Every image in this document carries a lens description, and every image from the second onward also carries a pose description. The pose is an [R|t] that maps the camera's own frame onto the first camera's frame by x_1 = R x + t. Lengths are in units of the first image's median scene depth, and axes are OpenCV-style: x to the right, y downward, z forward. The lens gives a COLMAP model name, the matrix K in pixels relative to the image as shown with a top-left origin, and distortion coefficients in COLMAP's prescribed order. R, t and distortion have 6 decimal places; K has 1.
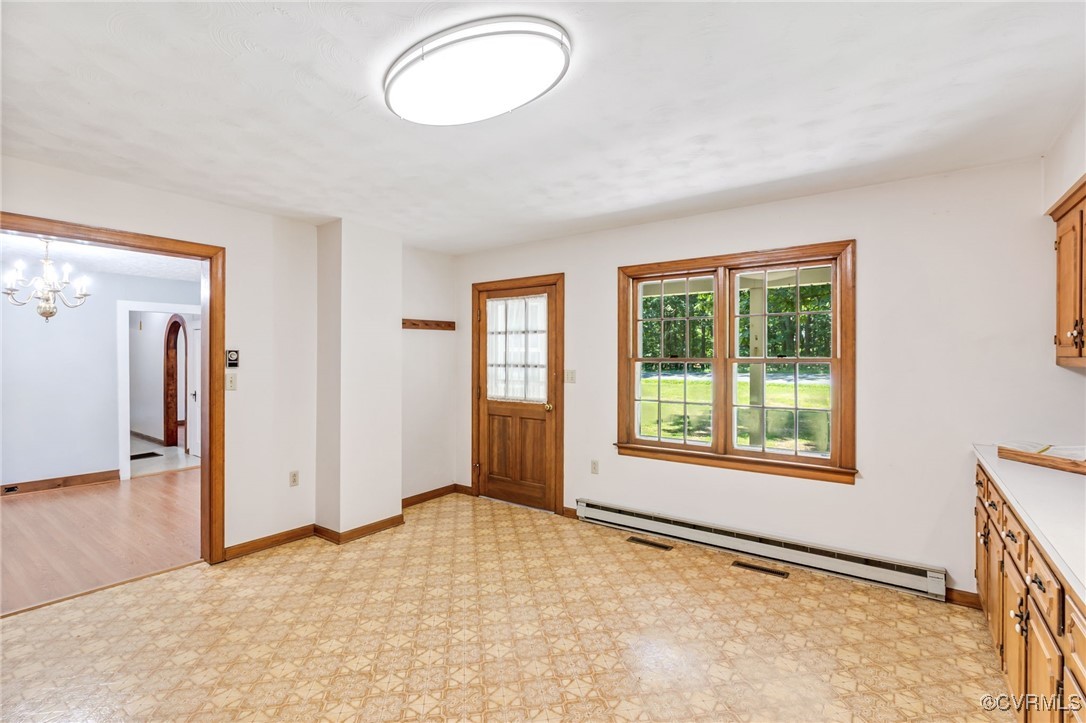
lens RADIAL K [[500.3, 0, 540.5], [0, 500.3, 365.6], [0, 0, 1]] dist [-0.003550, 0.000507]
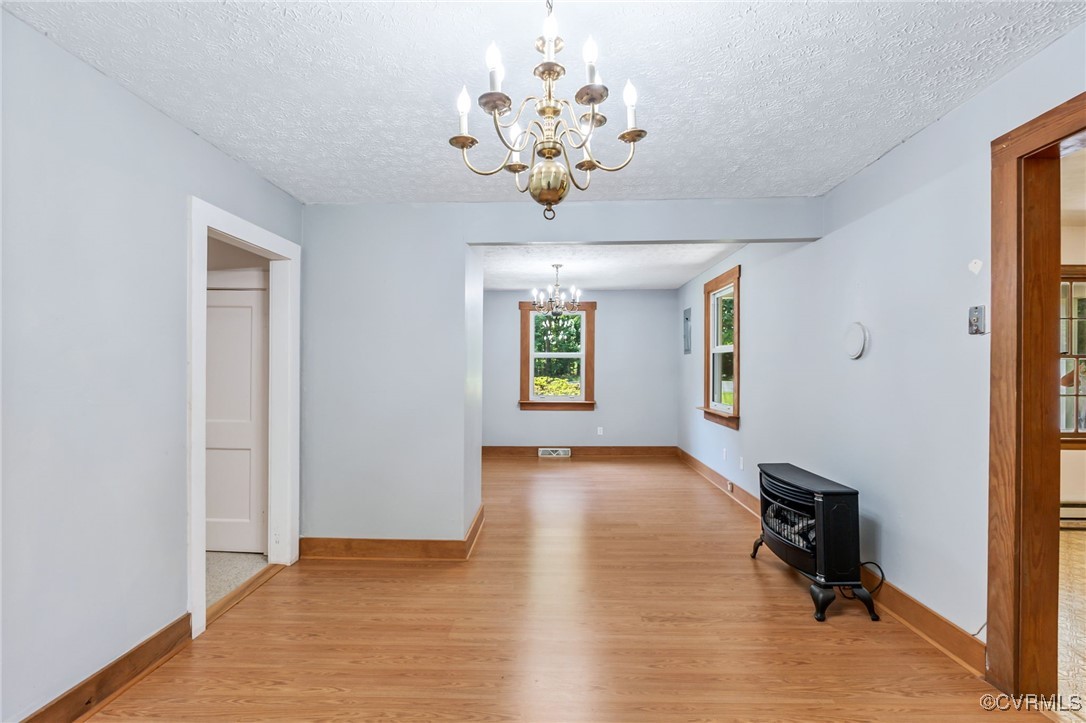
lens RADIAL K [[500.3, 0, 540.5], [0, 500.3, 365.6], [0, 0, 1]] dist [-0.003550, 0.000507]
pose [[0.826341, -0.006718, 0.563130, -0.881328], [0.005422, 0.999977, 0.003973, -0.001855], [-0.563144, -0.000230, 0.826359, 0.510470]]
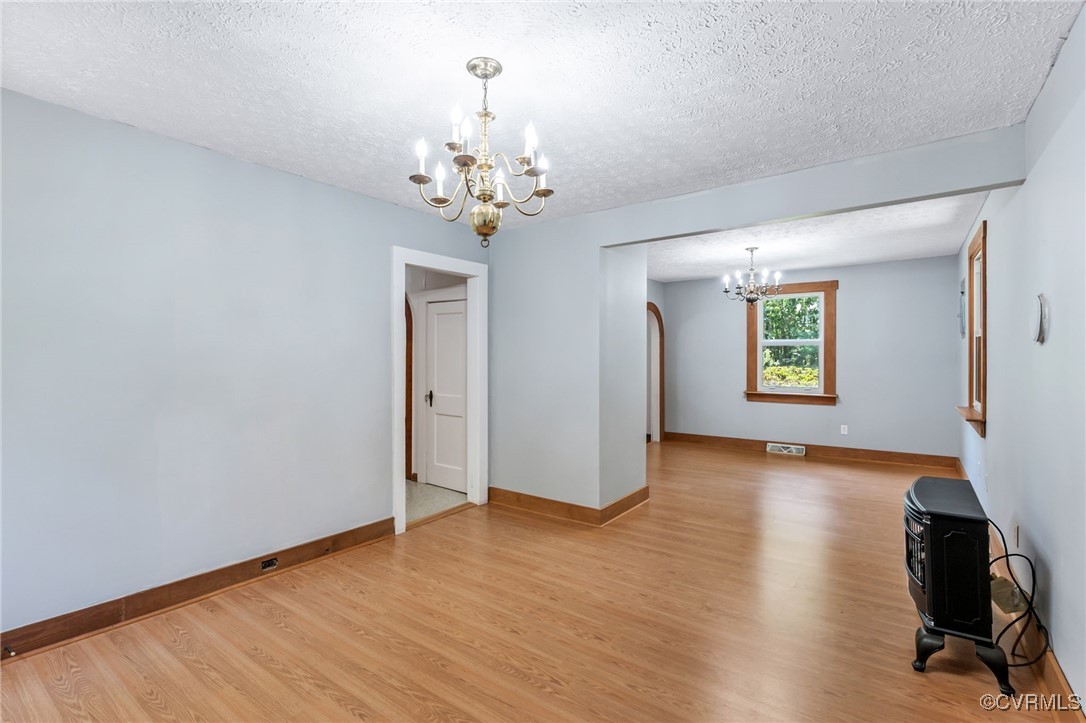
lens RADIAL K [[501.4, 0, 543.7], [0, 501.4, 357.0], [0, 0, 1]] dist [-0.000926, 0.000620]
pose [[0.999922, -0.011867, -0.003781, -0.679348], [0.011883, 0.999920, 0.004444, -0.001828], [0.003728, -0.004489, 0.999983, 0.367699]]
